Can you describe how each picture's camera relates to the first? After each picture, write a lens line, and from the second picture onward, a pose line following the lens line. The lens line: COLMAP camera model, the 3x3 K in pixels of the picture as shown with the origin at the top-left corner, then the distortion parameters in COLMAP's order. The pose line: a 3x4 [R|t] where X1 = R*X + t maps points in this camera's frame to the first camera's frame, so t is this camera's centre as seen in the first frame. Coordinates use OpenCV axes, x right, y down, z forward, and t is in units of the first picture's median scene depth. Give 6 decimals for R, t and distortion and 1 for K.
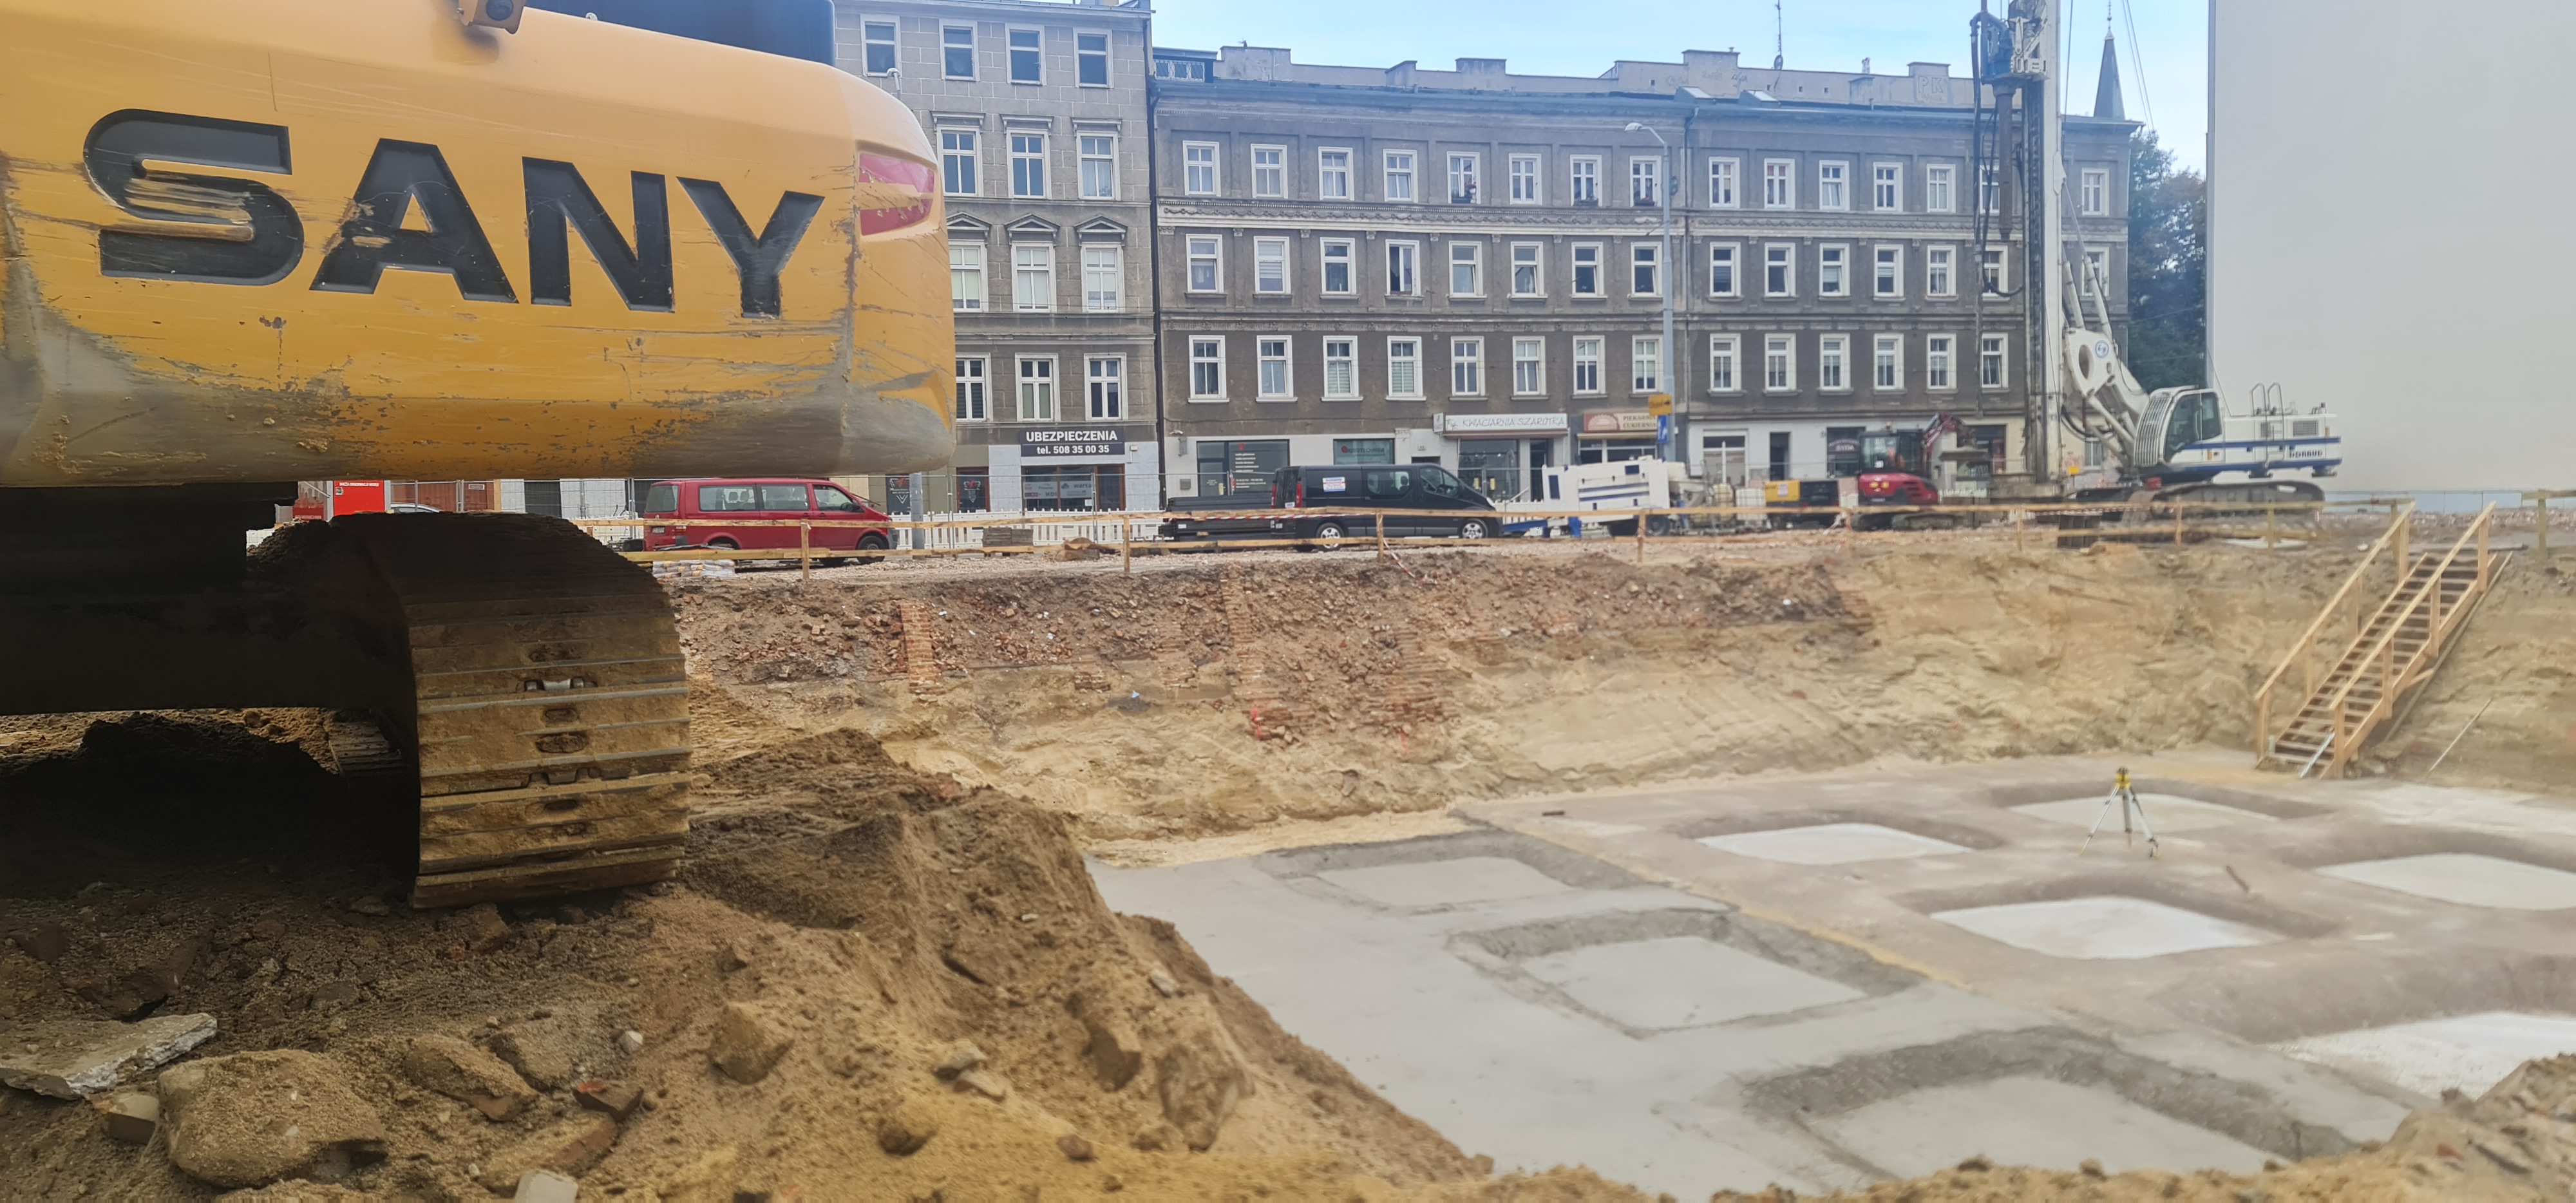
lens RADIAL K [[1844.6, 0, 1288.0], [0, 1844.6, 601.5], [0, 0, 1]] dist [0.061627, -0.002898]
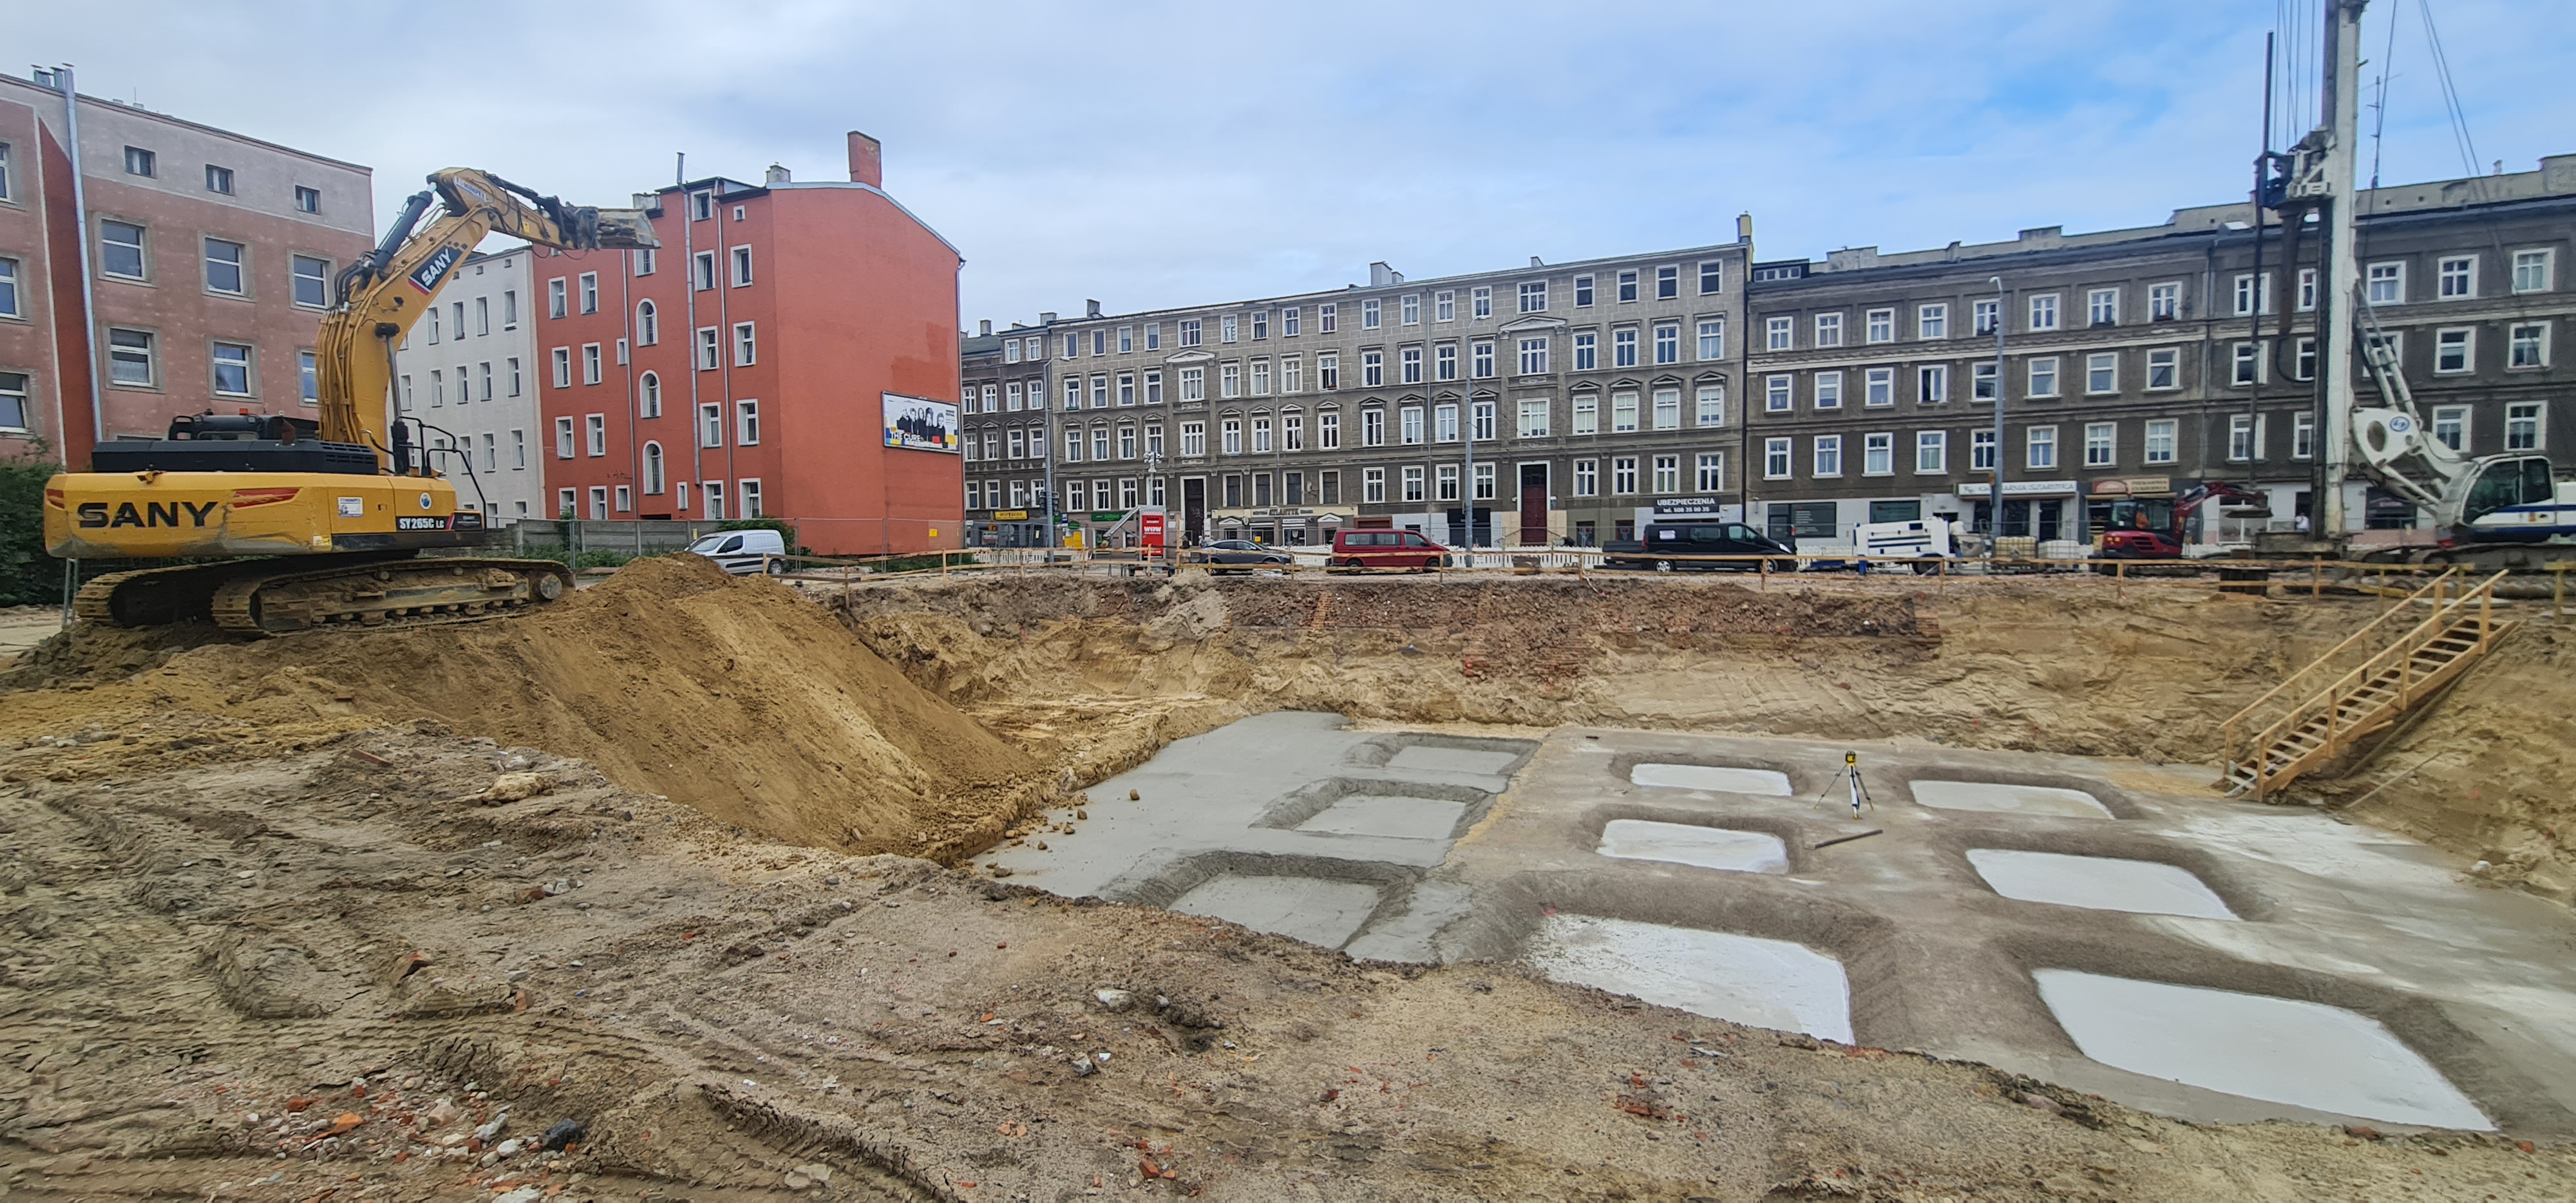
lens RADIAL K [[1052.2, 0, 1332.5], [0, 1052.2, 599.9], [0, 0, 1]] dist [-0.002895, -0.000058]
pose [[0.742697, 0.052775, -0.667545, 0.383771], [-0.045429, 0.998564, 0.028401, -0.016431], [0.668085, 0.009232, 0.744027, 0.087636]]
